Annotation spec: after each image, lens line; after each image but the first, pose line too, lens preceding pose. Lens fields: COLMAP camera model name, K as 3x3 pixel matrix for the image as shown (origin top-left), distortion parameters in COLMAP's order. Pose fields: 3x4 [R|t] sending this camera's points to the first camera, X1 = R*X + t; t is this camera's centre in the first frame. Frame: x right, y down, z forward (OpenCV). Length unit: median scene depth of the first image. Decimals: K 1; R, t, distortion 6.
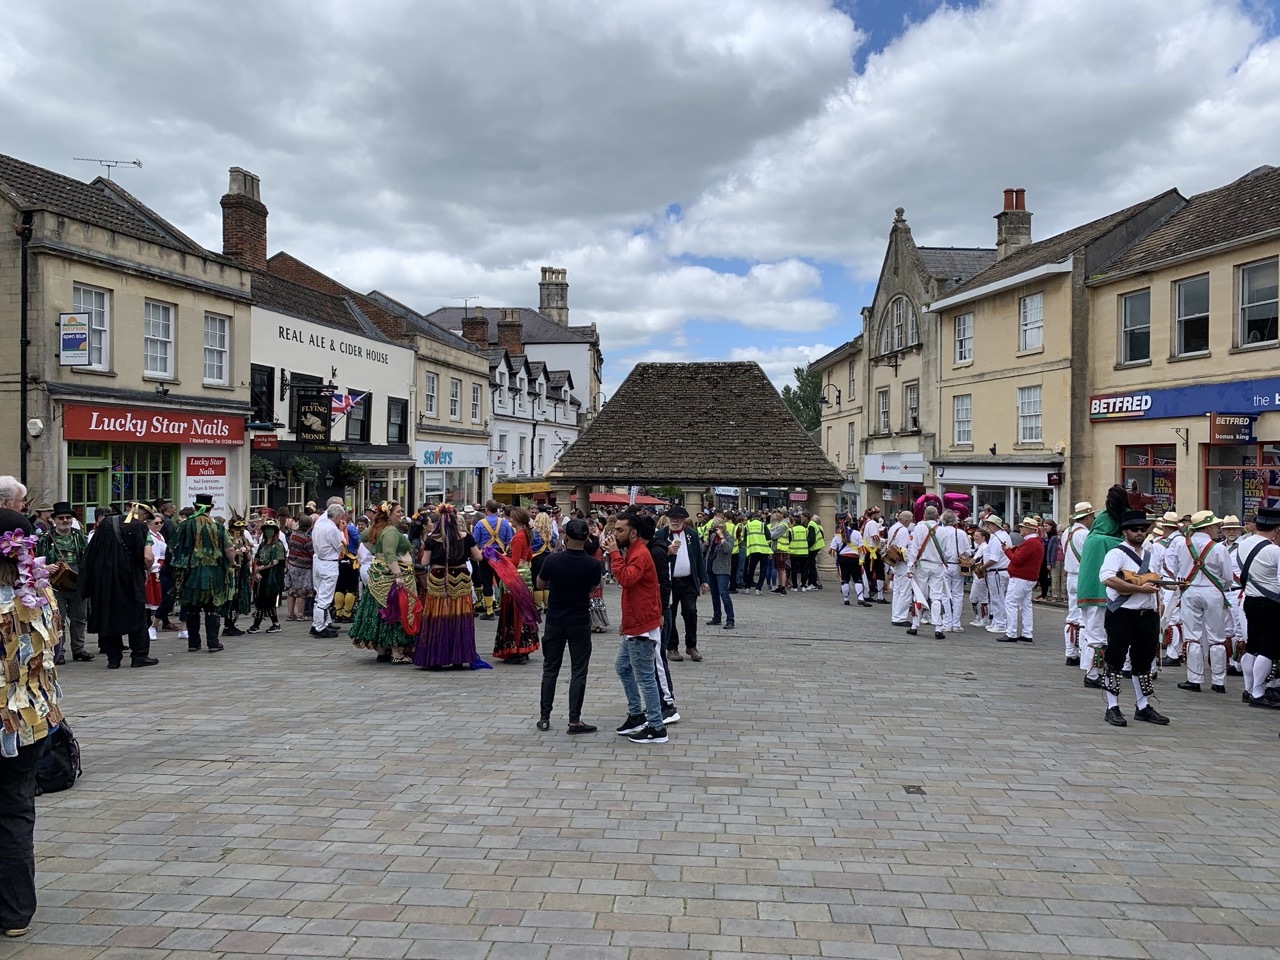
lens RADIAL K [[963.4, 0, 640.0], [0, 963.4, 480.0], [0, 0, 1]] dist [0.007379, -0.003279]
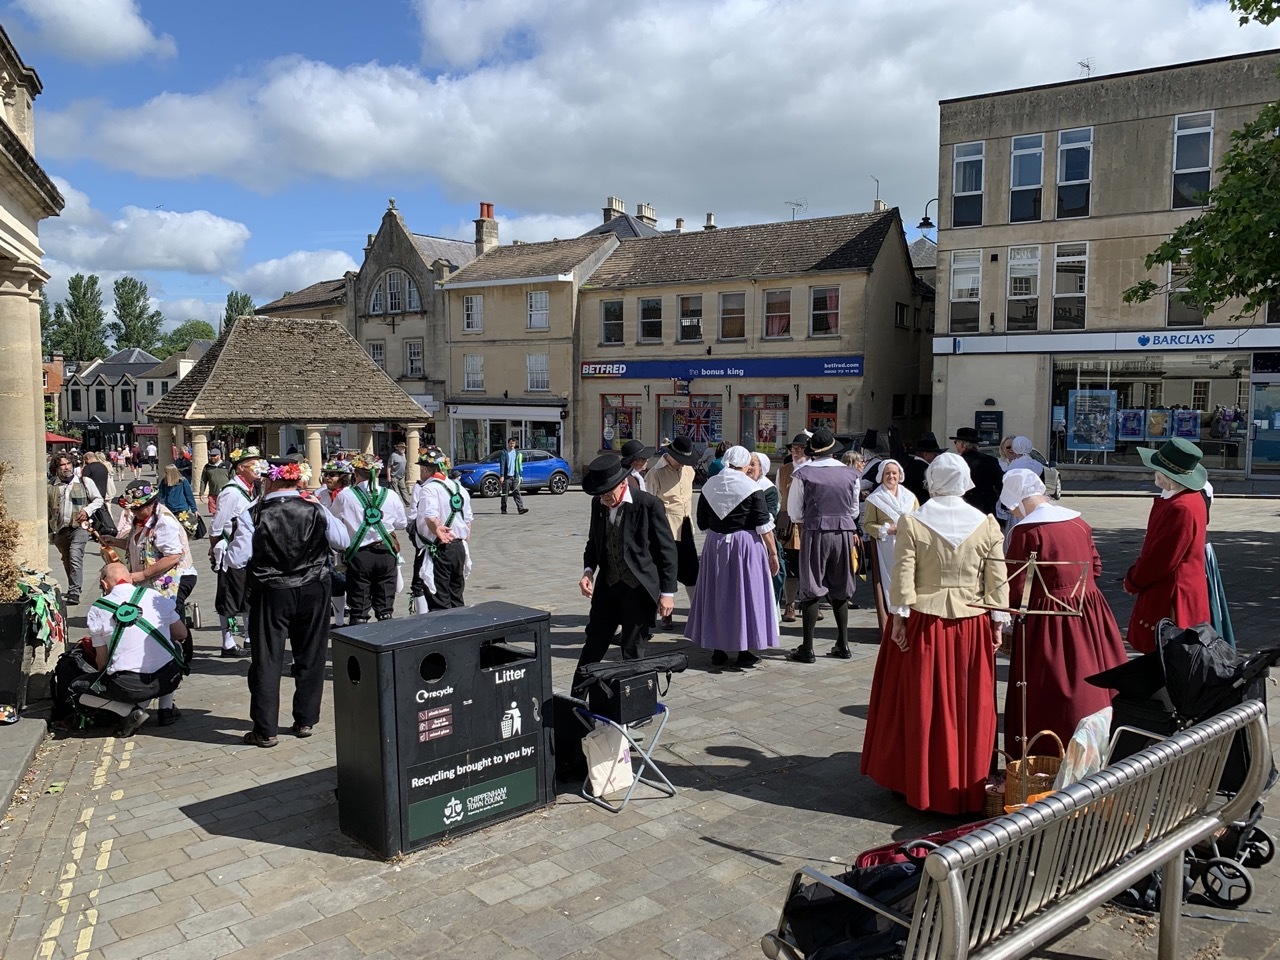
lens RADIAL K [[963.4, 0, 640.0], [0, 963.4, 480.0], [0, 0, 1]] dist [0.007379, -0.003279]
pose [[0.689223, -0.062431, 0.721854, -0.516521], [0.006951, 0.996805, 0.079574, -0.016286], [-0.724515, -0.049827, 0.687455, -0.135154]]
